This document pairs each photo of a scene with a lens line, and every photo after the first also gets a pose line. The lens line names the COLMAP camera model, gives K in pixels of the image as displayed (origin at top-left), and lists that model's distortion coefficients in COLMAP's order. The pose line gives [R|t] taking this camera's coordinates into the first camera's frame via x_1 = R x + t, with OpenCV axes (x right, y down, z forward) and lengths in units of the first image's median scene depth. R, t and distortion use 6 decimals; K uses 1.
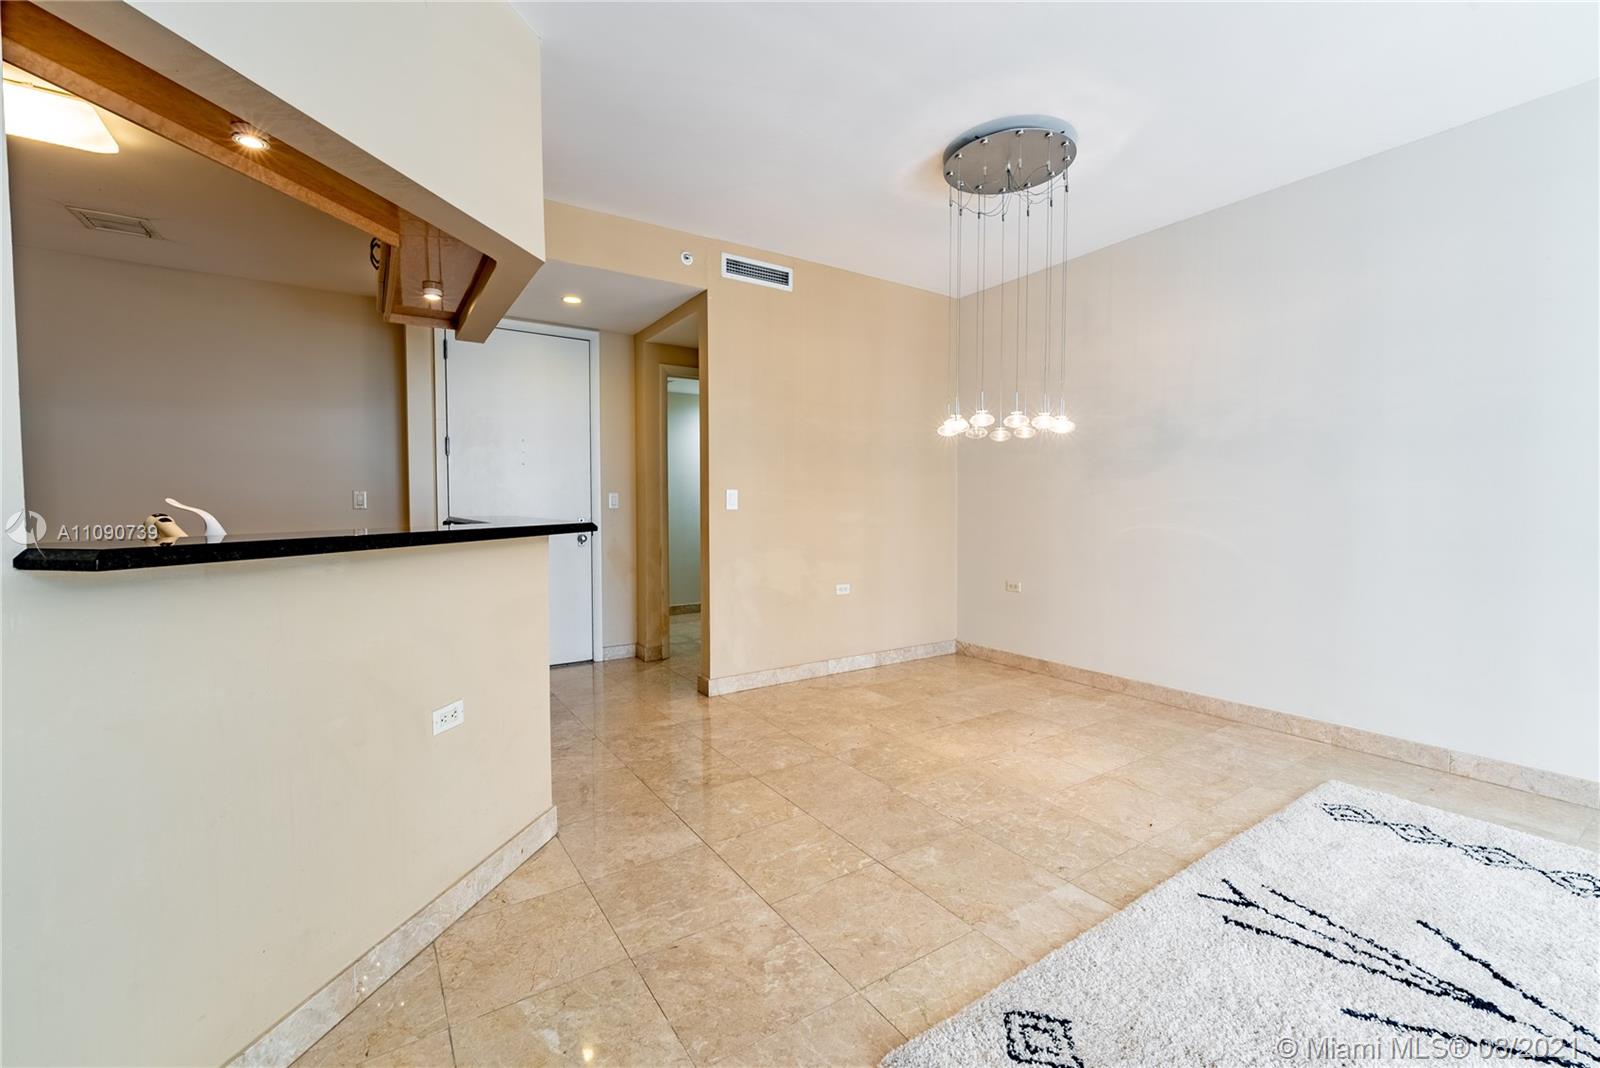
lens RADIAL K [[665.5, 0, 803.7], [0, 665.5, 531.9], [0, 0, 1]] dist [0.002287, 0.000129]
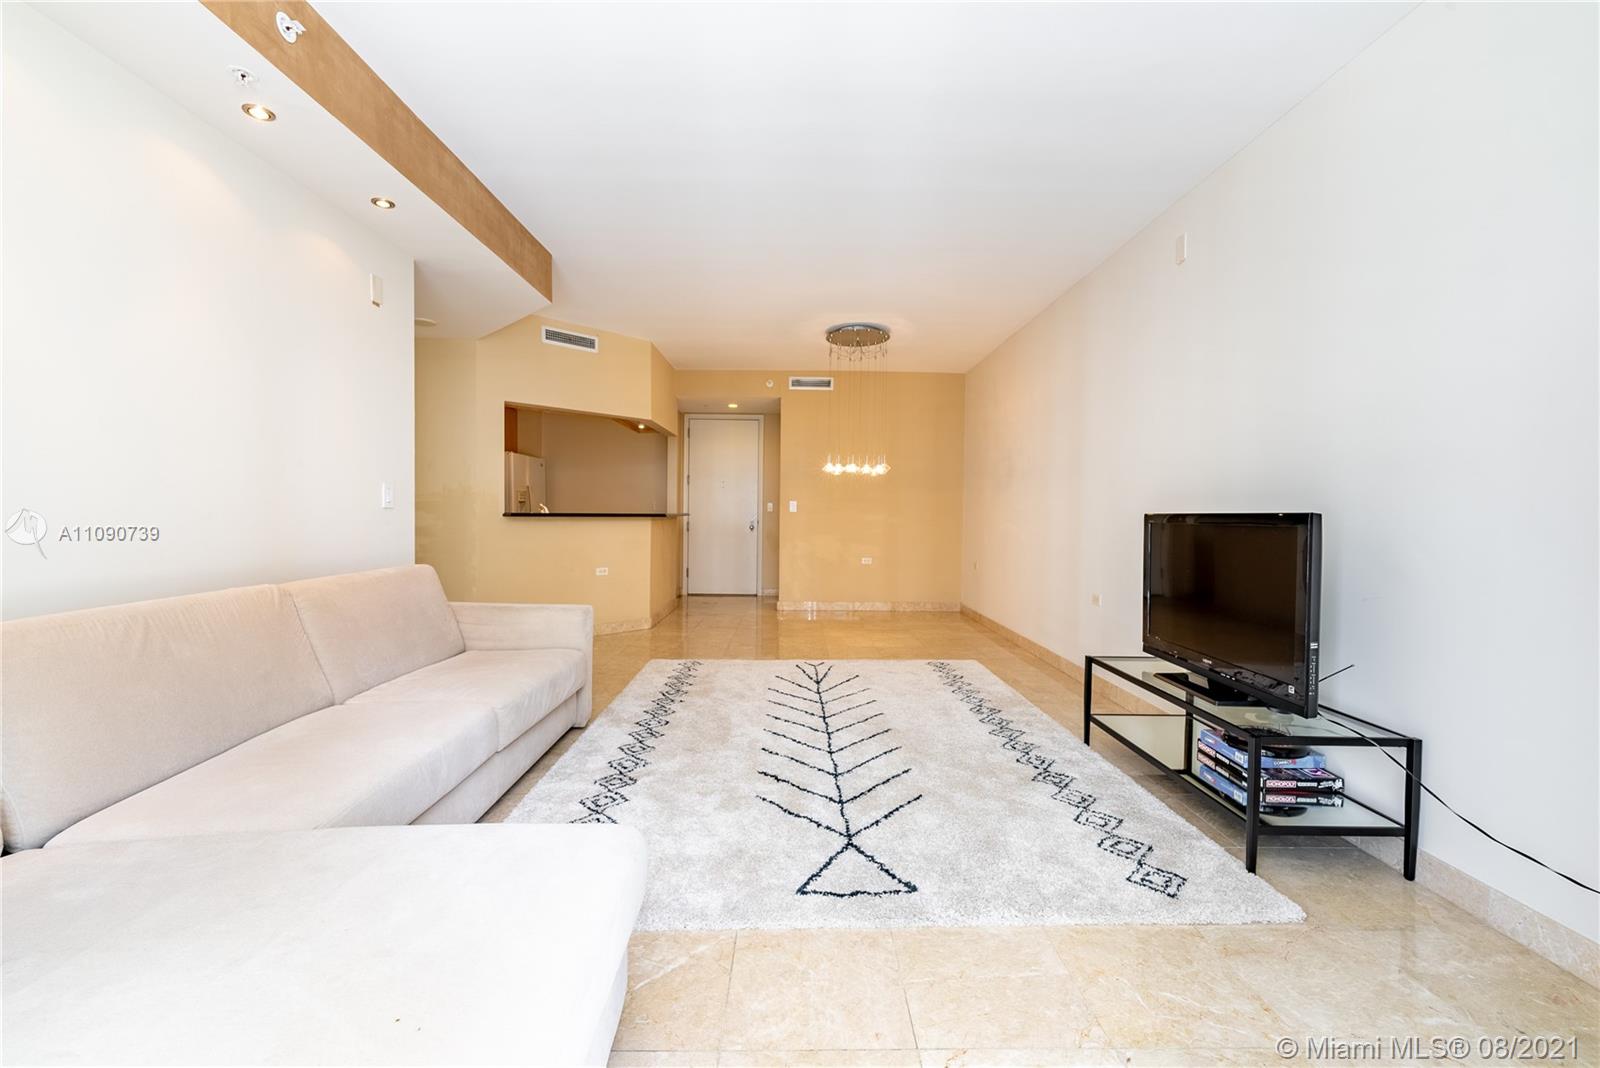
lens RADIAL K [[639.4, 0, 800.0], [0, 639.4, 534.0], [0, 0, 1]] dist [0.002049, -0.000066]
pose [[0.837610, 0.028963, -0.545500, 1.012654], [-0.035460, 0.999370, -0.001388, 0.034673], [0.545116, 0.020506, 0.838110, -0.561884]]
